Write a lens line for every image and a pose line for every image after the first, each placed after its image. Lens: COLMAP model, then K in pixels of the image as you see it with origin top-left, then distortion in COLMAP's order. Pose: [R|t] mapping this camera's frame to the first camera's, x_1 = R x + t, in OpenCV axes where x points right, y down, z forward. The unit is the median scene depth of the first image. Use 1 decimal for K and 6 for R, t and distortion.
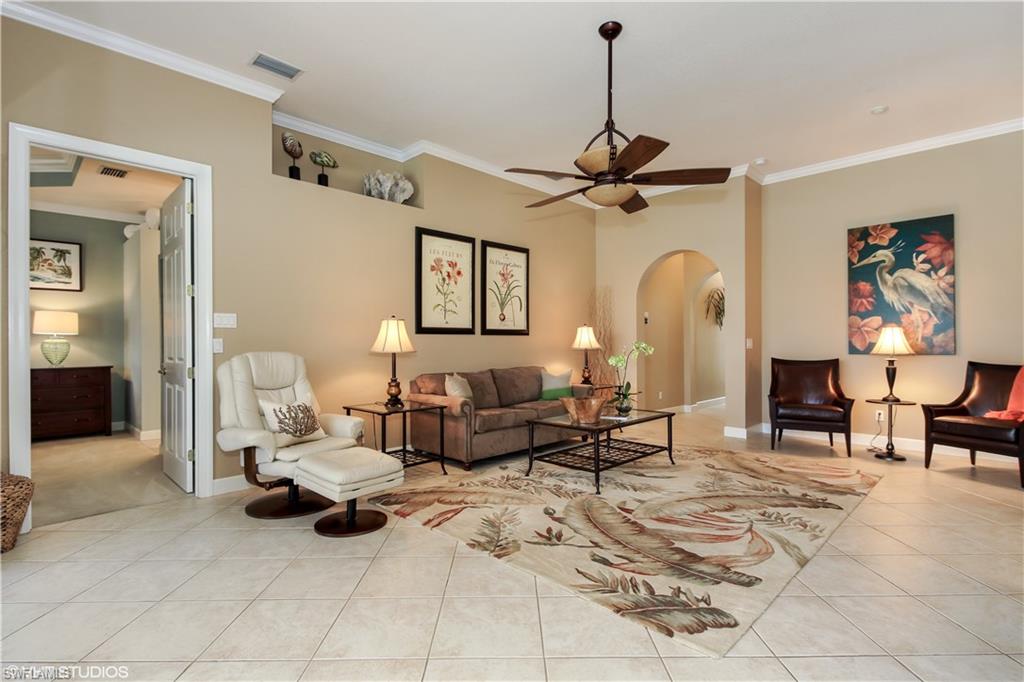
lens RADIAL K [[476.8, 0, 514.6], [0, 476.8, 343.0], [0, 0, 1]] dist [0.017945, 0.000245]
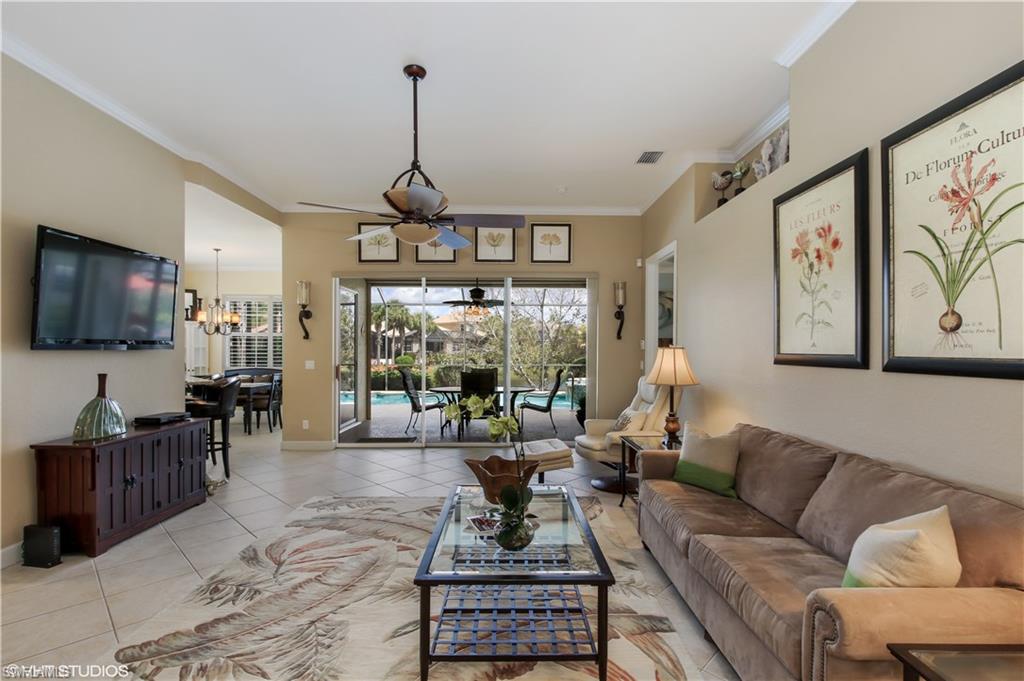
lens RADIAL K [[476.8, 0, 515.8], [0, 476.8, 343.6], [0, 0, 1]] dist [0.017945, 0.000245]
pose [[-0.697291, -0.003313, -0.716780, 0.470587], [-0.000620, 0.999992, -0.004020, -0.041015], [0.716788, -0.002359, -0.697287, 1.114903]]
